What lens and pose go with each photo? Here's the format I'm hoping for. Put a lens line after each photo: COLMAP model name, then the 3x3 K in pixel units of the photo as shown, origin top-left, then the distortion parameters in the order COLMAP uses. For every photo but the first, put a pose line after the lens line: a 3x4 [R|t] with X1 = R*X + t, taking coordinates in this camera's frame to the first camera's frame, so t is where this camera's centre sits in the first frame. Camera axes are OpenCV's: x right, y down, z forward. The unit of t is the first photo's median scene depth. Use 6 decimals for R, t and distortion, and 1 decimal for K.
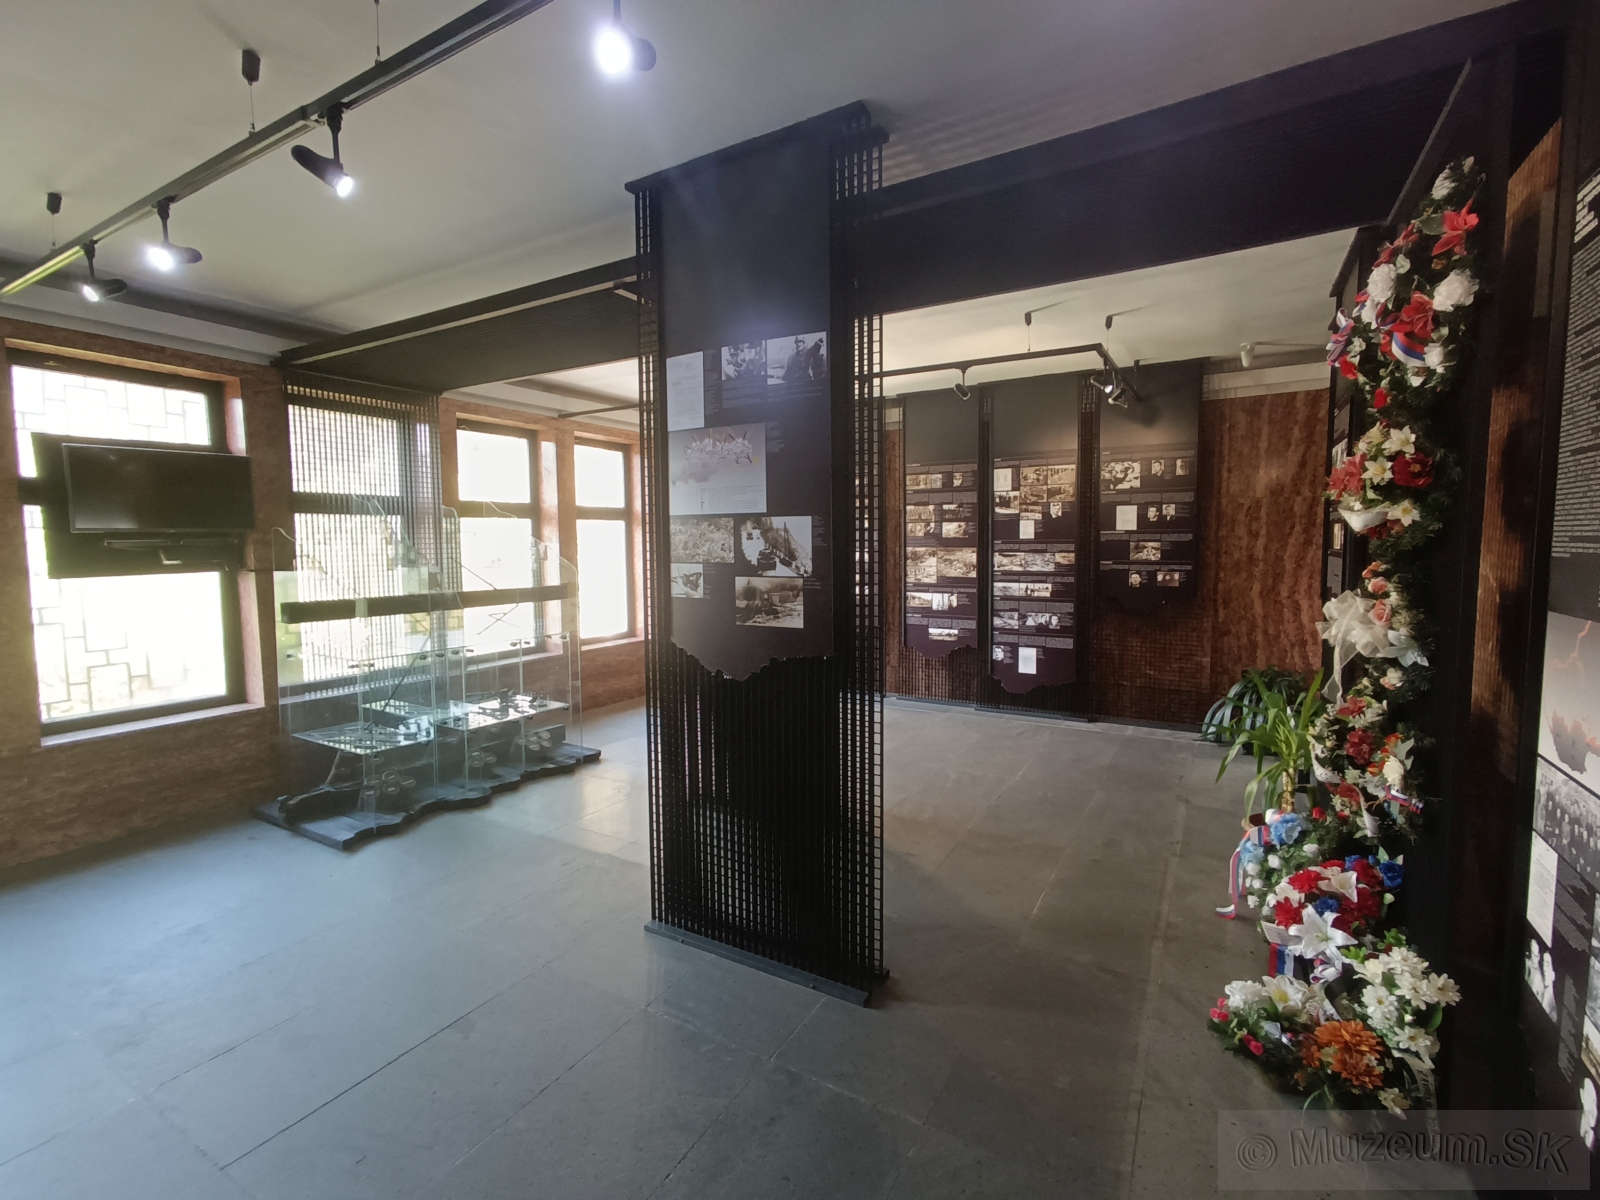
lens RADIAL K [[729.1, 0, 803.5], [0, 729.1, 591.6], [0, 0, 1]] dist [-0.002099, 0.001471]
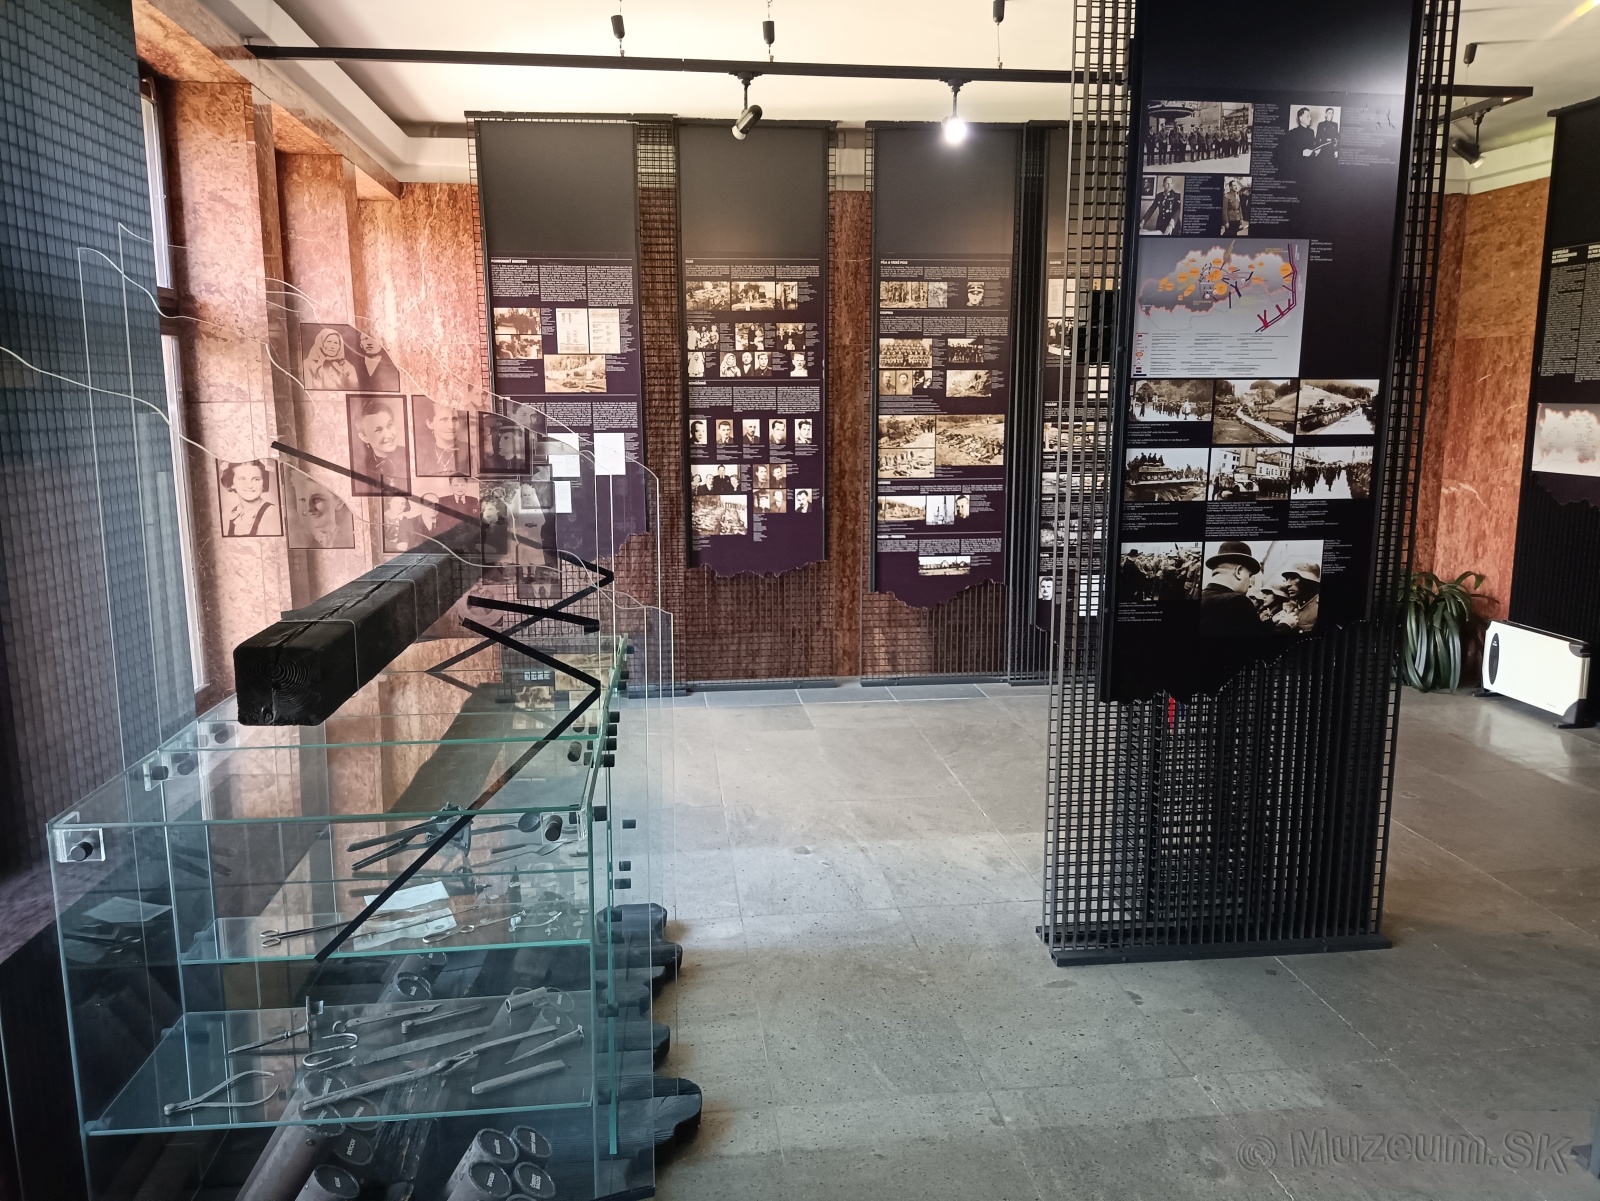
lens RADIAL K [[1182.4, 0, 797.5], [0, 1182.4, 603.4], [0, 0, 1]] dist [0.044104, -0.021938]
pose [[0.790919, -0.103628, 0.603082, -1.377626], [0.041551, 0.992376, 0.116028, -0.075613], [-0.610509, -0.066710, 0.789195, 0.947711]]
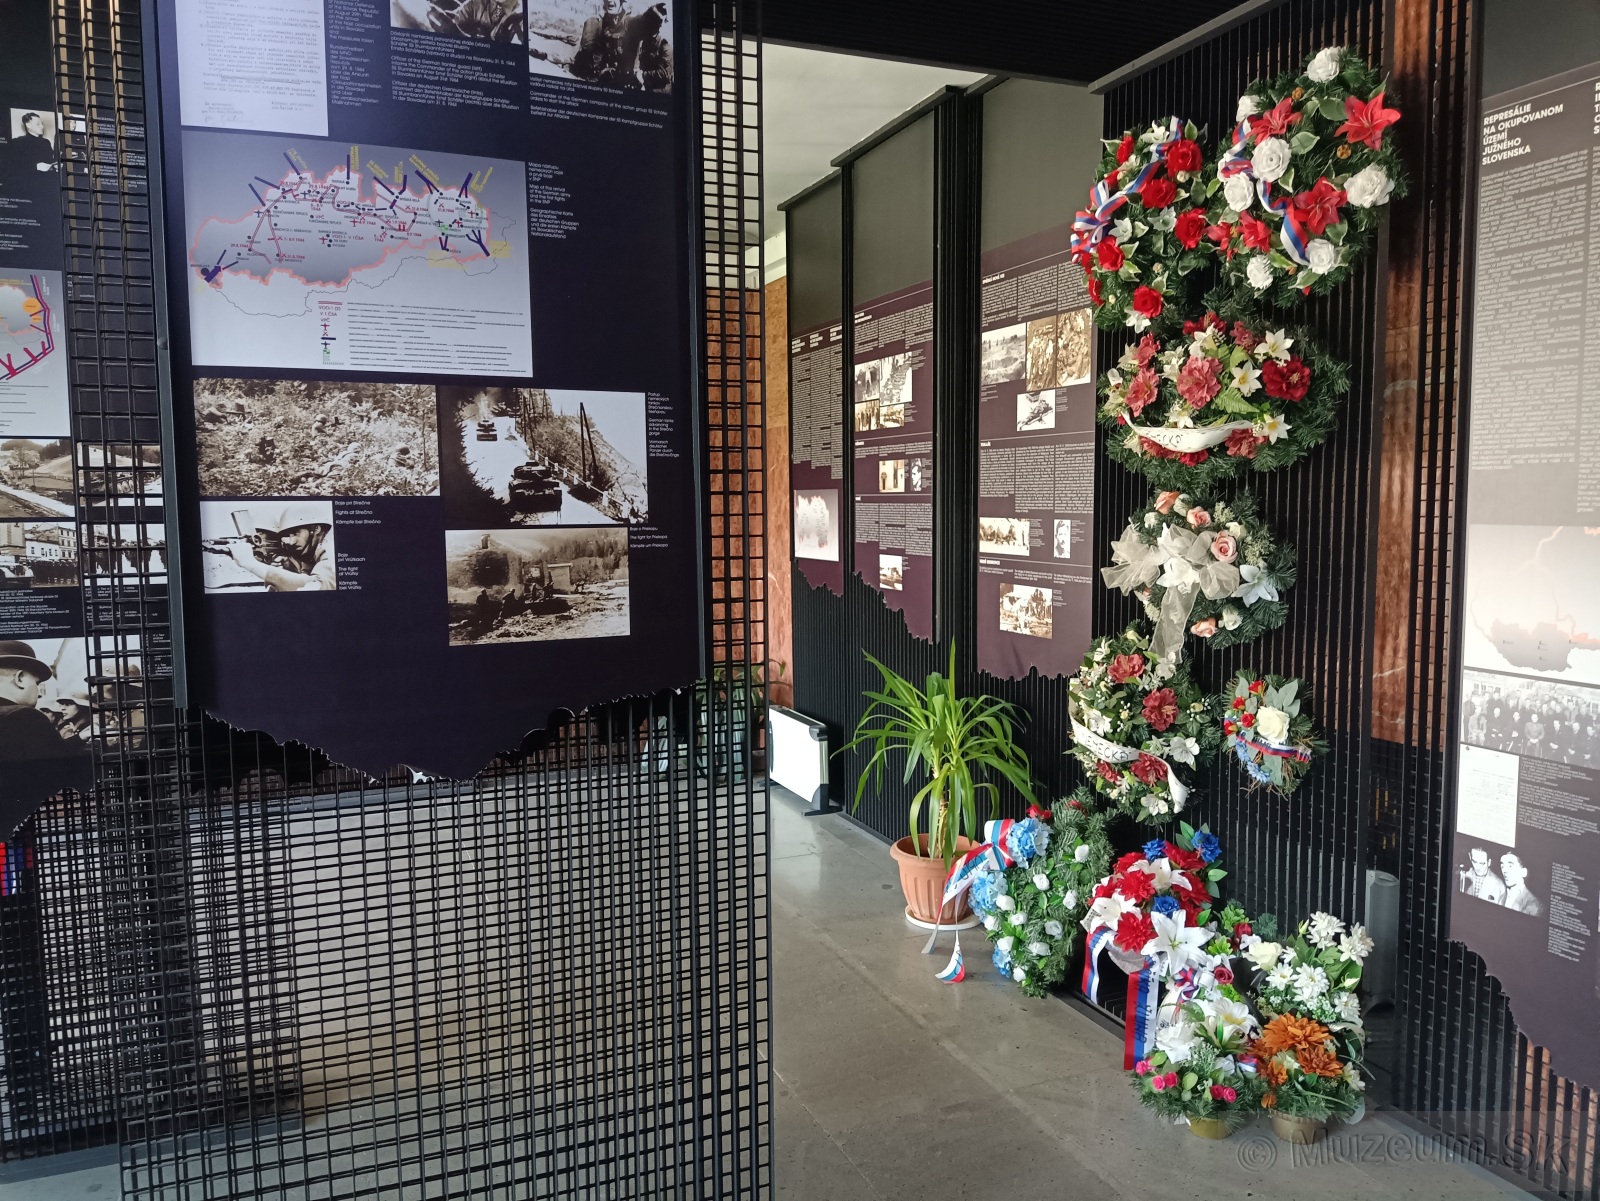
lens RADIAL K [[1182.4, 0, 814.6], [0, 1182.4, 597.3], [0, 0, 1]] dist [0.044104, -0.021938]
pose [[0.594081, -0.067253, 0.801589, -0.499090], [0.060506, 0.997412, 0.038840, 0.003660], [-0.802126, 0.025427, 0.596613, 0.433235]]
